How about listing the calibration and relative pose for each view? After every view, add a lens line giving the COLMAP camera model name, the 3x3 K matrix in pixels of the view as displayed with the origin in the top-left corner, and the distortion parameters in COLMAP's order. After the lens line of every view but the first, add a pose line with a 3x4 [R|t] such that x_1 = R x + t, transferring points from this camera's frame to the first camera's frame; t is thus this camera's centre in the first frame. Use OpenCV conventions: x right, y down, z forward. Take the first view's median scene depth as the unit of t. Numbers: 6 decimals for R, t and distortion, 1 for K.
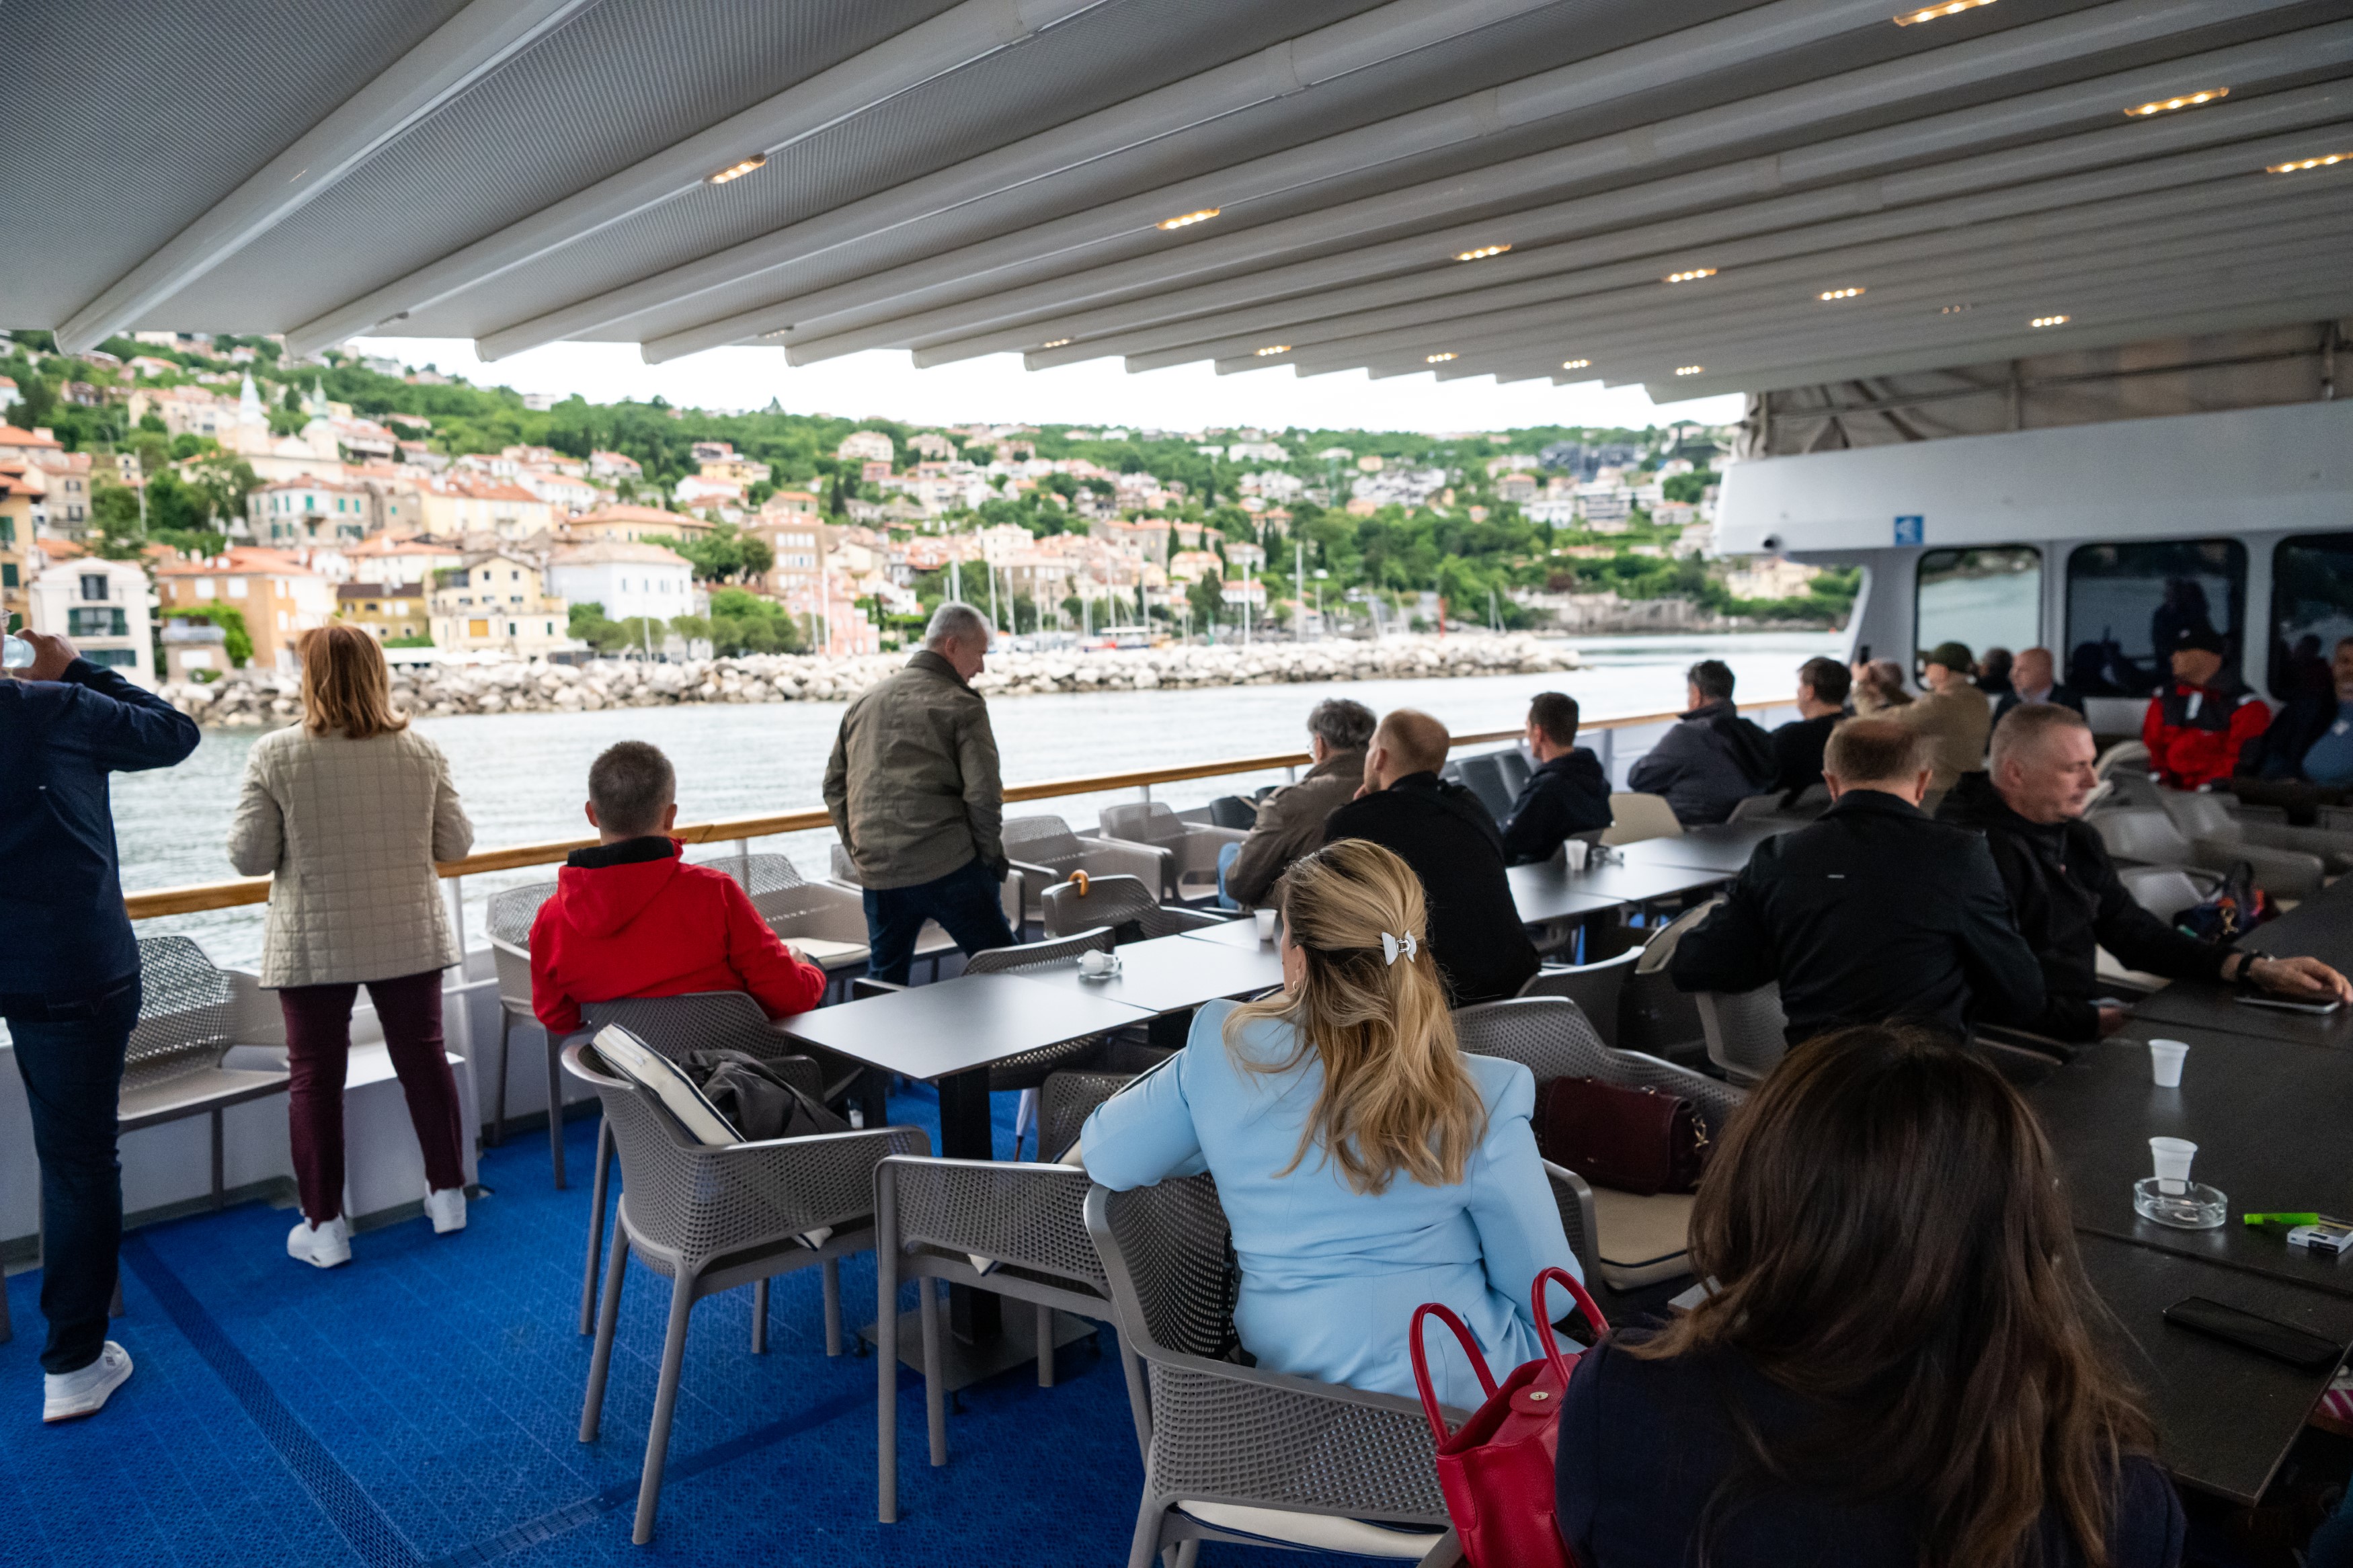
lens RADIAL K [[1597.7, 0, 1173.7], [0, 1597.7, 771.6], [0, 0, 1]] dist [0.007373, -0.002826]
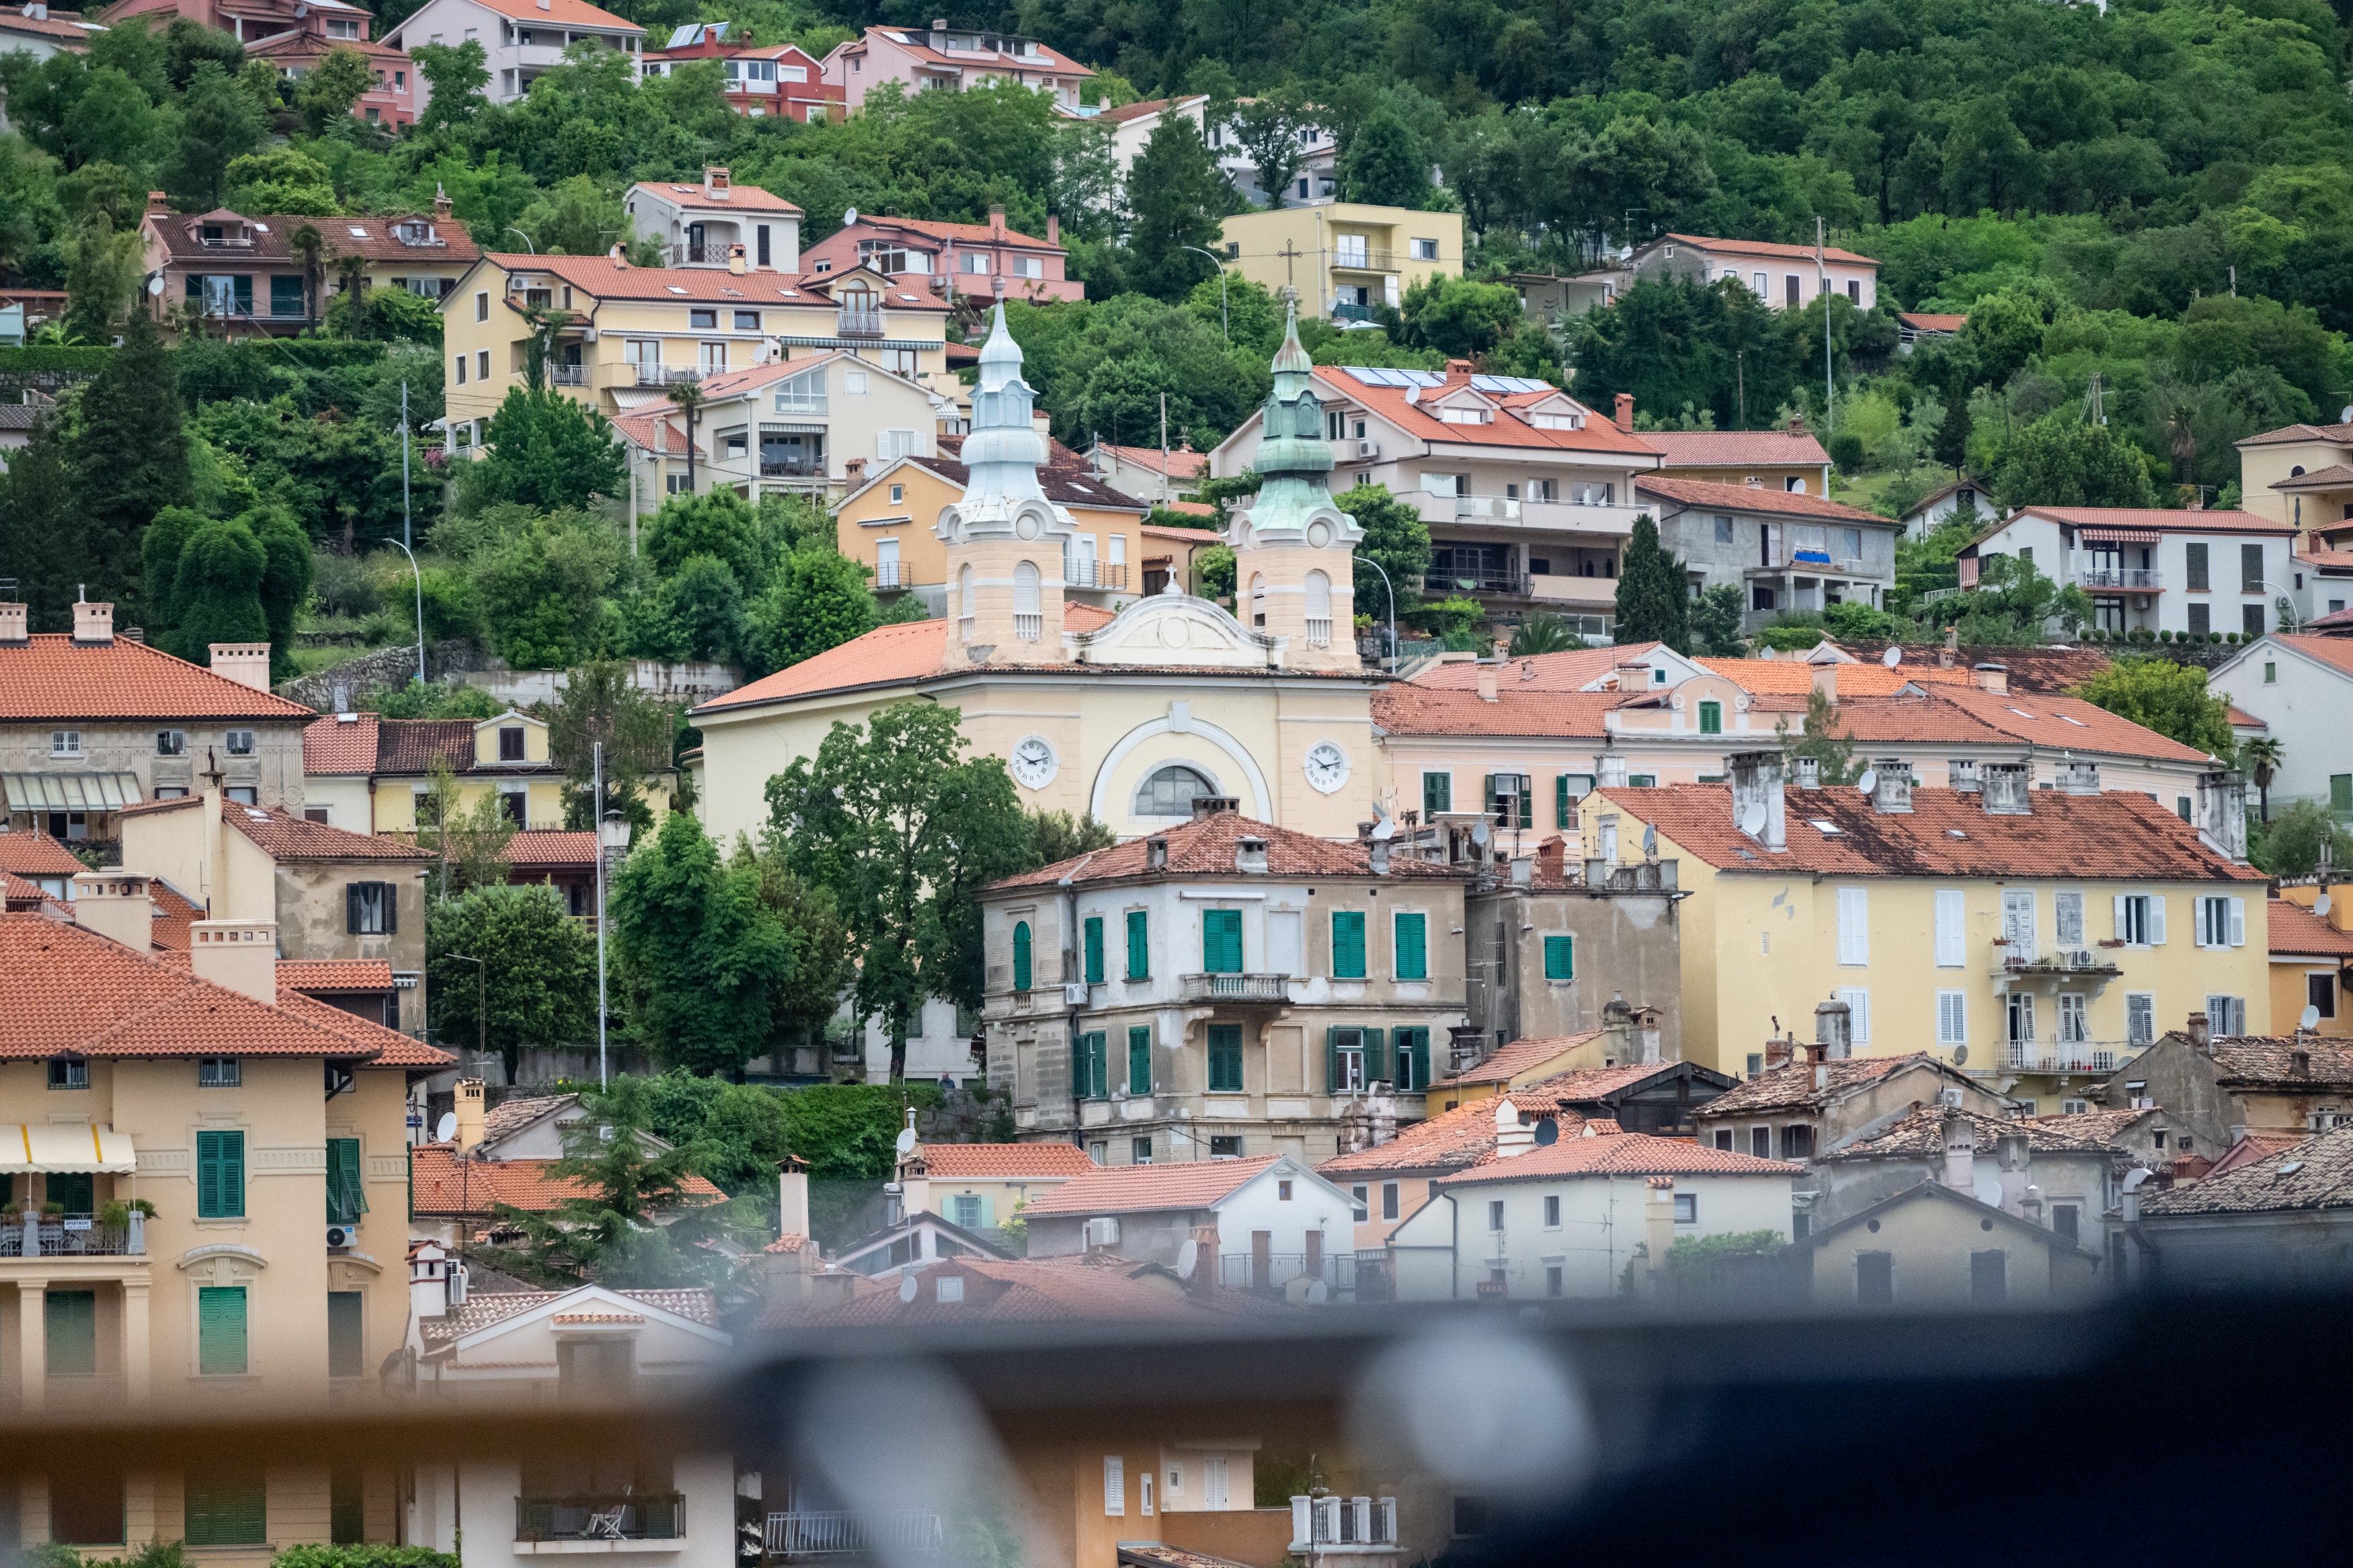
lens RADIAL K [[13548.1, 0, 1176.8], [0, 13548.1, 784.0], [0, 0, 1]] dist [0.041923, 0.000000]
pose [[0.879445, -0.022314, -0.475477, 0.311887], [-0.043826, 0.990862, -0.127561, 0.046477], [0.473978, 0.133022, 0.870431, -0.574014]]
